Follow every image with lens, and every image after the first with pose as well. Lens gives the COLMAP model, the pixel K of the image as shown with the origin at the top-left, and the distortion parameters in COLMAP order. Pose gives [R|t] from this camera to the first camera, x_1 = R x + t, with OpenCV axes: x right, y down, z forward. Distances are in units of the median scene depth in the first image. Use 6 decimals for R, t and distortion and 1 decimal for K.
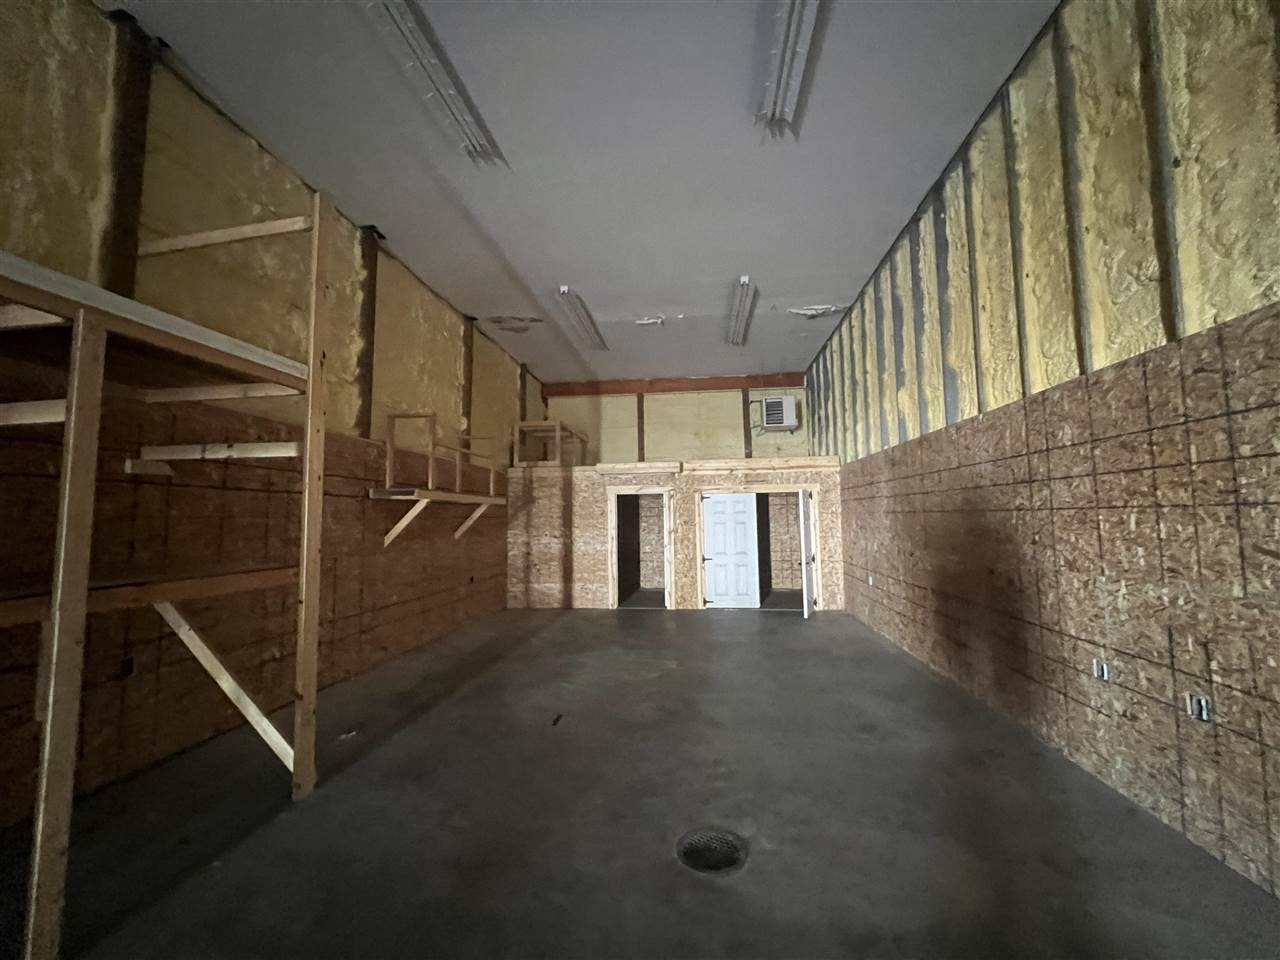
lens RADIAL K [[508.3, 0, 643.2], [0, 508.3, 481.6], [0, 0, 1]] dist [0.000244, -0.000131]
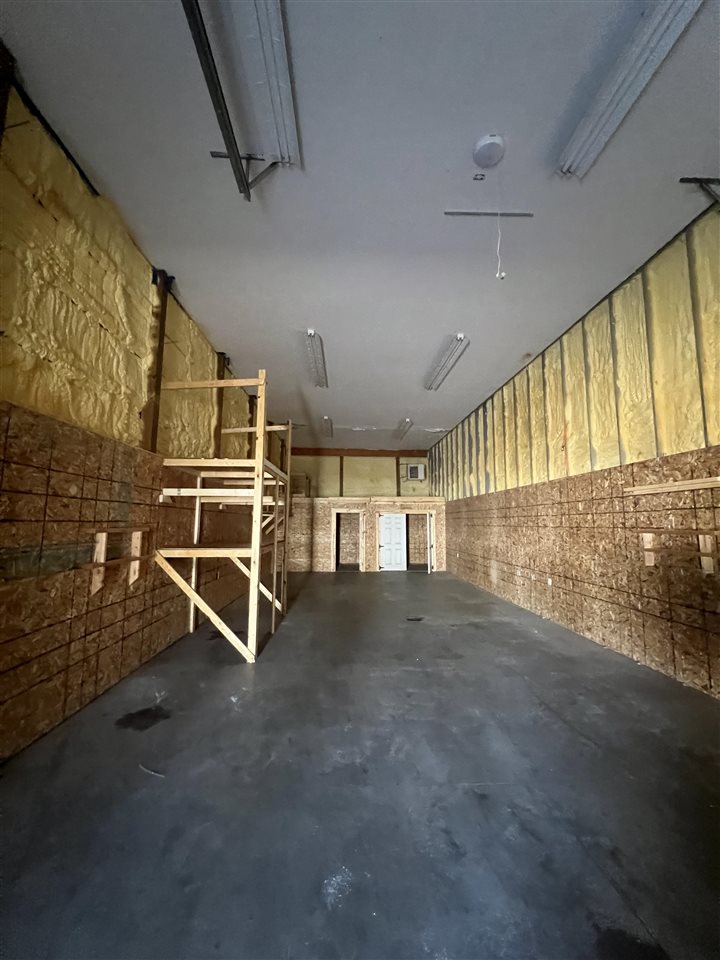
lens RADIAL K [[381.3, 0, 370.4], [0, 381.3, 478.9], [0, 0, 1]] dist [0.000244, -0.000131]
pose [[0.981802, 0.040913, 0.185448, -0.205628], [-0.032619, 0.998336, -0.047558, -0.040029], [-0.187085, 0.040643, 0.981503, -0.475485]]
